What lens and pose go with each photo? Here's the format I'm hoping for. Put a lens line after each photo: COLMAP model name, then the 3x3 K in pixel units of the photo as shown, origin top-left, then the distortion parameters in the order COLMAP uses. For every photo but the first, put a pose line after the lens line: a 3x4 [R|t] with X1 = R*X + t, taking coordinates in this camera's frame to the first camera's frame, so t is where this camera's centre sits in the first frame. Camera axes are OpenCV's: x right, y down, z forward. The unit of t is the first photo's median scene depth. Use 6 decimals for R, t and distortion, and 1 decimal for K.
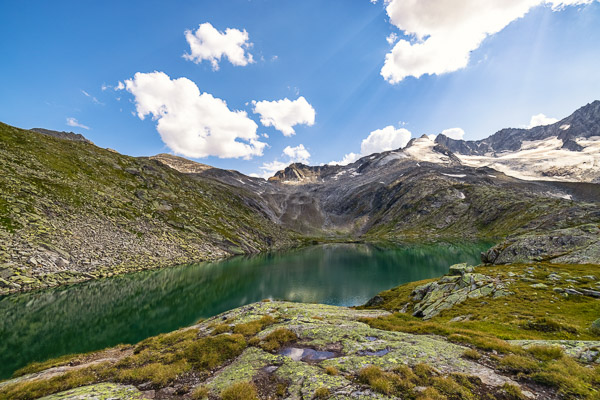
lens RADIAL K [[250.0, 0, 296.3], [0, 250.0, 205.6], [0, 0, 1]] dist [0.006301, -0.000744]
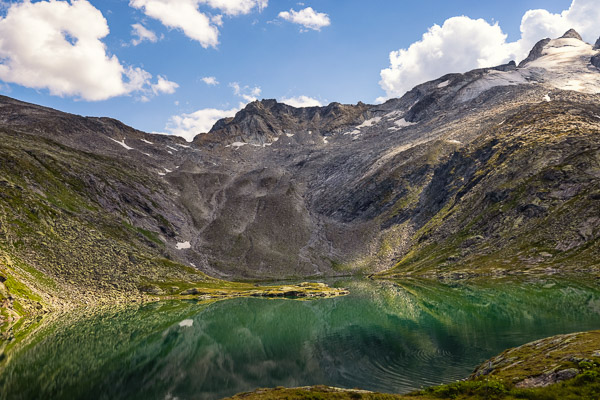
lens RADIAL K [[573.3, 0, 296.8], [0, 573.3, 200.8], [0, 0, 1]] dist [0.011357, 0.000000]
pose [[0.999904, -0.013311, 0.003857, 0.055821], [0.013328, 0.999902, -0.004266, 0.004076], [-0.003800, 0.004317, 0.999983, 0.043304]]
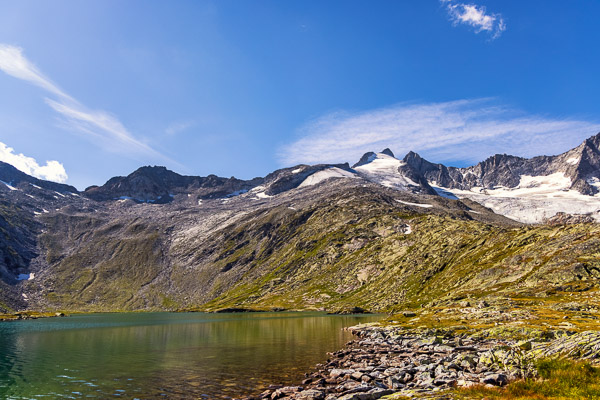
lens RADIAL K [[415.7, 0, 304.7], [0, 415.7, 201.9], [0, 0, 1]] dist [0.021785, -0.003553]
pose [[0.966964, 0.093788, 0.237032, 0.113761], [-0.059012, 0.986957, -0.149779, 0.015851], [-0.247988, 0.130843, 0.959887, 0.112890]]
